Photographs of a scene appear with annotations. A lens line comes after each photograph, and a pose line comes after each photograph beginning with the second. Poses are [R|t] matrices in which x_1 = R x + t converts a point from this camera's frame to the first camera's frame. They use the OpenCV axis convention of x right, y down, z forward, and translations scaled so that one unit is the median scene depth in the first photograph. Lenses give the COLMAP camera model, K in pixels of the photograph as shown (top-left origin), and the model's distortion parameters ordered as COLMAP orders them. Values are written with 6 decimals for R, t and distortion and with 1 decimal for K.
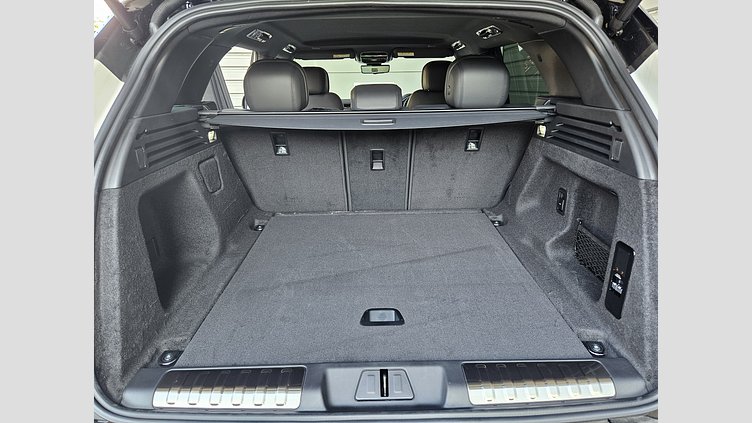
lens RADIAL K [[382.4, 0, 374.8], [0, 382.4, 215.7], [0, 0, 1]] dist [0.003256, -0.001040]
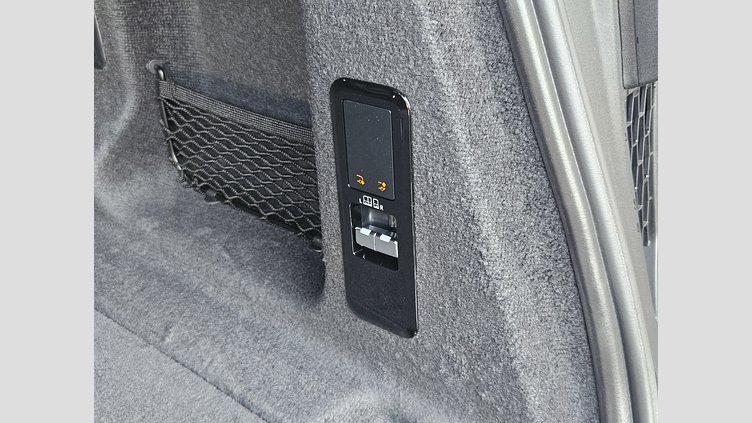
lens RADIAL K [[765.7, 0, 376.0], [0, 765.7, 211.5], [0, 0, 1]] dist [0.014667, 0.003152]
pose [[0.642839, -0.367230, 0.672236, 0.196442], [0.284948, 0.929253, 0.235146, 0.025788], [-0.711029, 0.040392, 0.702001, 0.456722]]
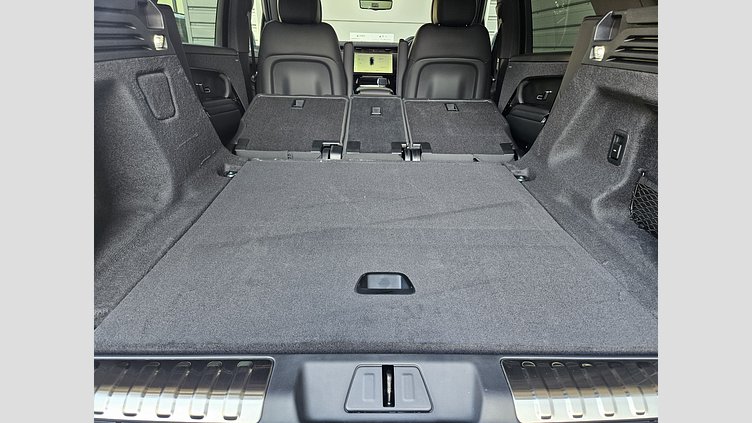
lens RADIAL K [[382.4, 0, 374.8], [0, 382.4, 215.7], [0, 0, 1]] dist [0.003256, -0.001040]
pose [[0.999232, 0.031295, 0.023591, -0.017093], [-0.033142, 0.996042, 0.082471, 0.056785], [-0.020916, -0.083189, 0.996314, 0.241980]]
